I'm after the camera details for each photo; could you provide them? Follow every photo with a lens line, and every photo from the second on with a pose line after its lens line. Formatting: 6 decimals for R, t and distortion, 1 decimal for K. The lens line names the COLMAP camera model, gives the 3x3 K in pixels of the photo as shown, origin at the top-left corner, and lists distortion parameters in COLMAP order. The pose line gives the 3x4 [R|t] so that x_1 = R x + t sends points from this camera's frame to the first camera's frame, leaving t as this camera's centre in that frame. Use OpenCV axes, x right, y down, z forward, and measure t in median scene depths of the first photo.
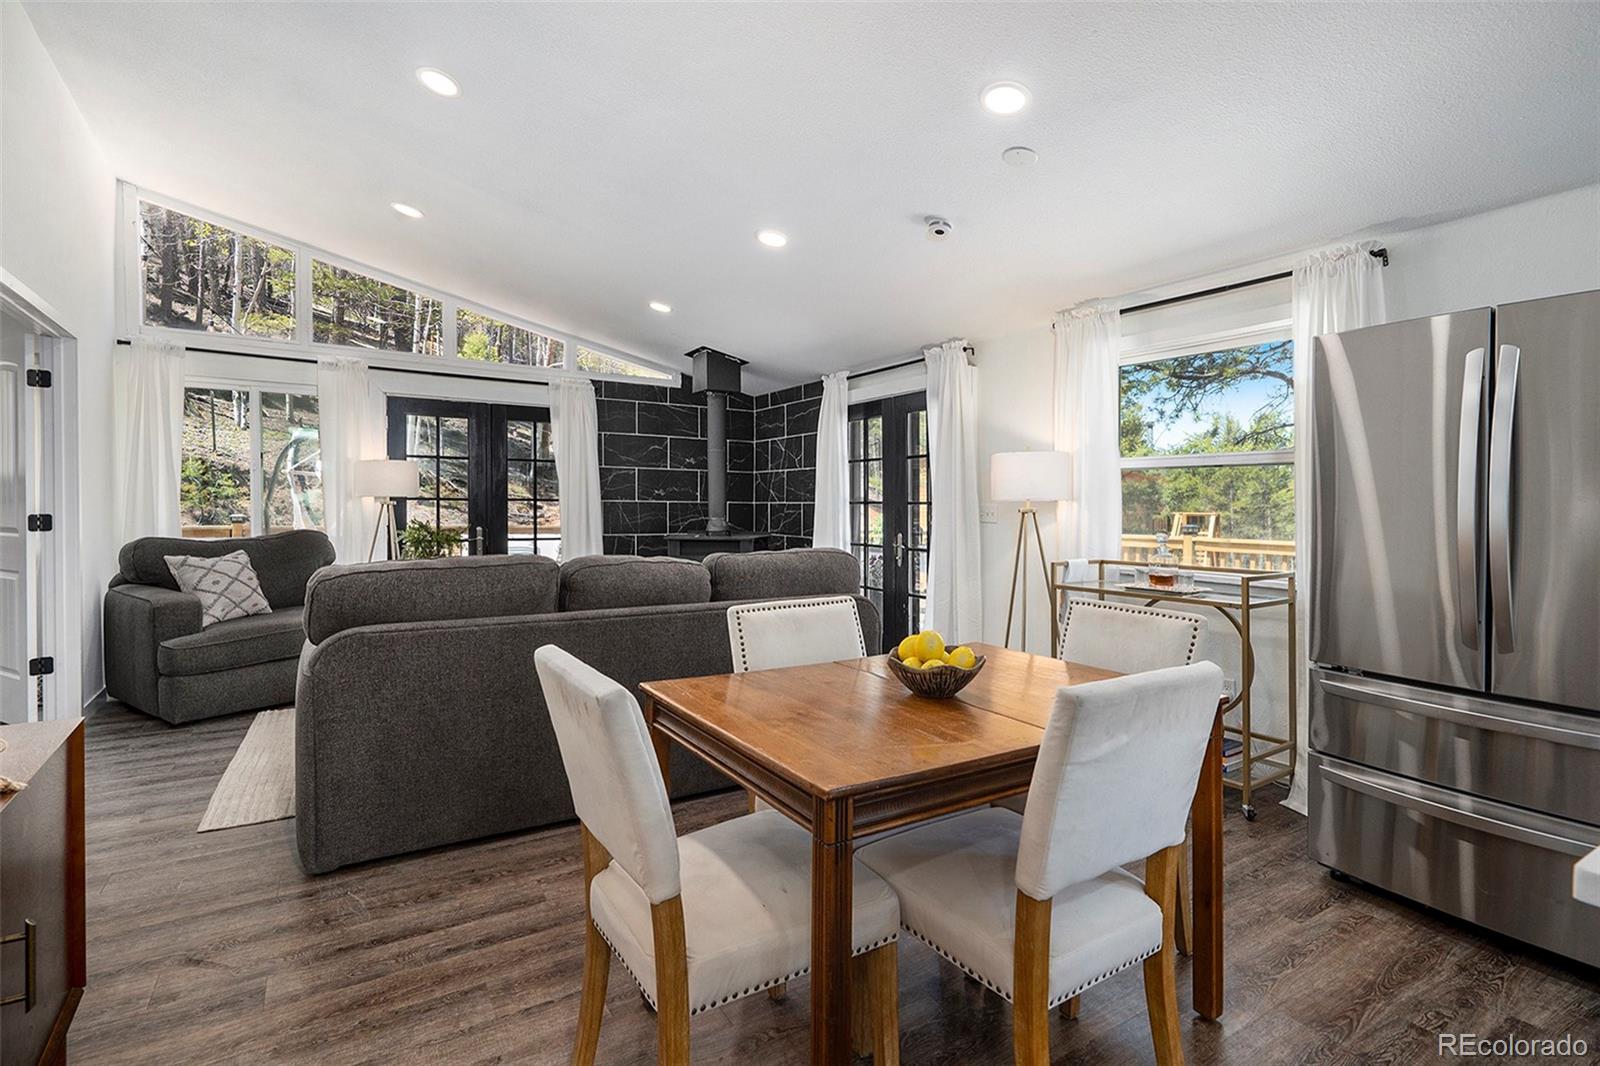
lens RADIAL K [[748.7, 0, 793.5], [0, 748.7, 525.3], [0, 0, 1]] dist [0.000182, -0.000125]
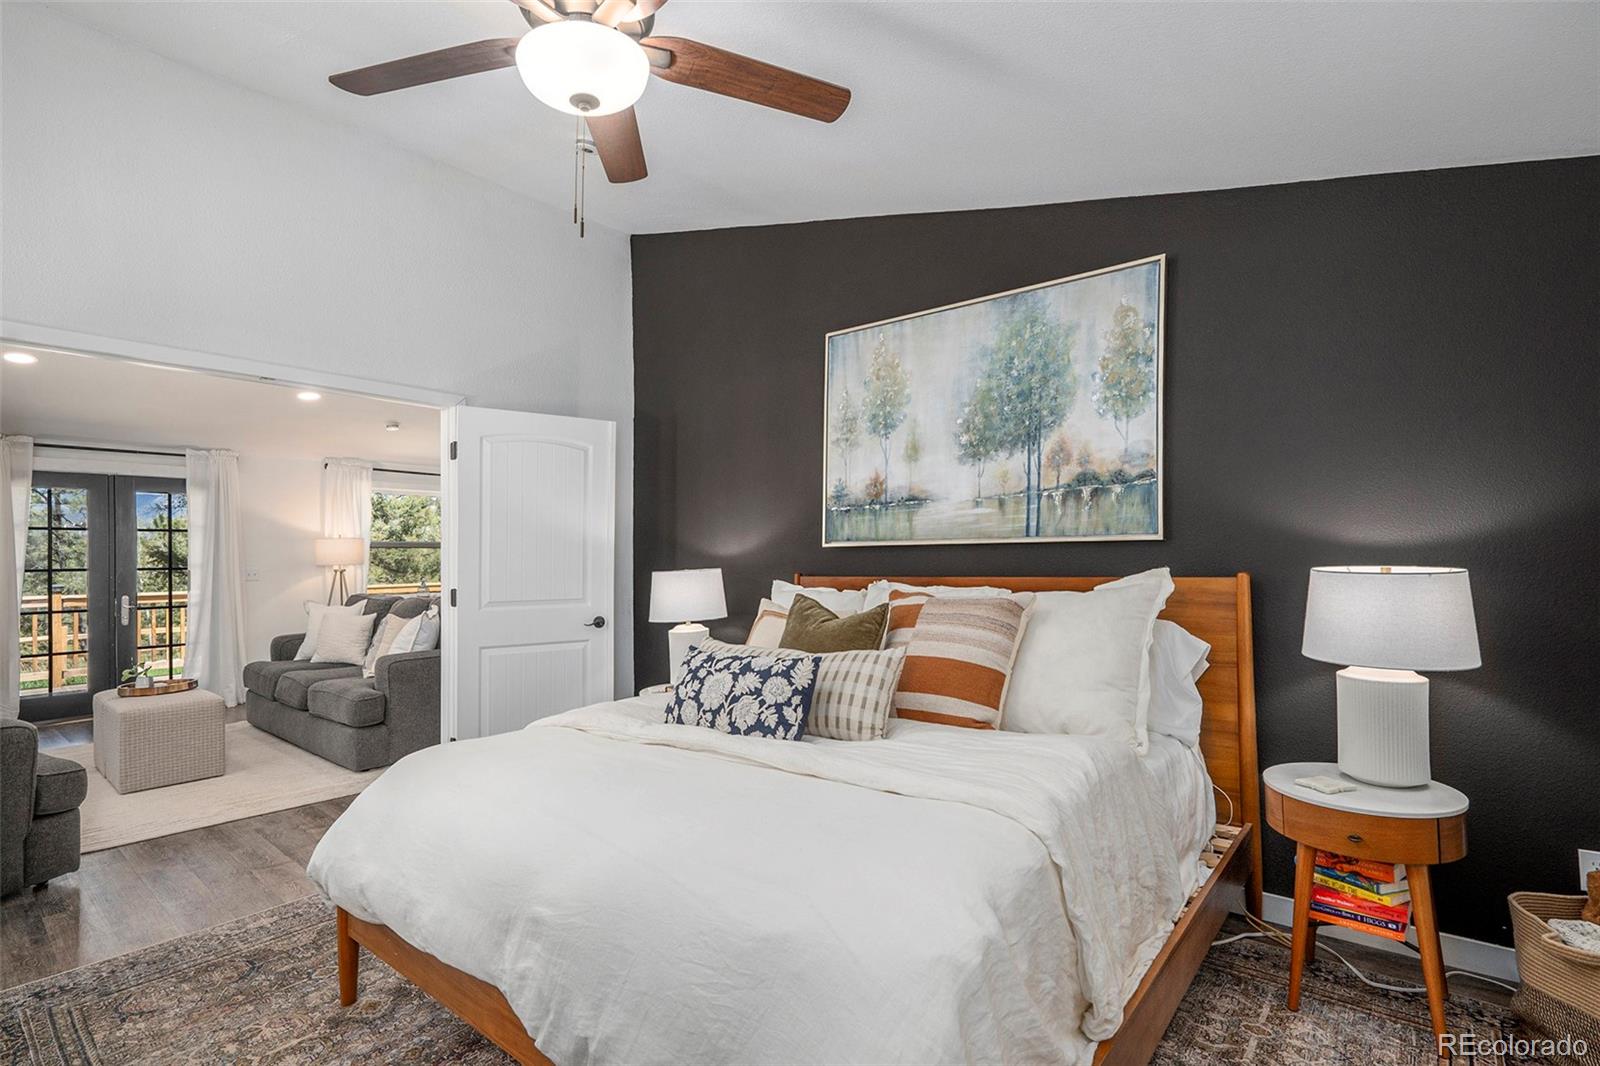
lens RADIAL K [[733.7, 0, 801.8], [0, 733.7, 551.4], [0, 0, 1]] dist [-0.009567, -0.000107]
pose [[-0.315028, 0.002341, 0.949079, -1.299026], [0.036522, 0.999286, 0.009658, -0.030652], [-0.948379, 0.037705, -0.314889, 0.386874]]
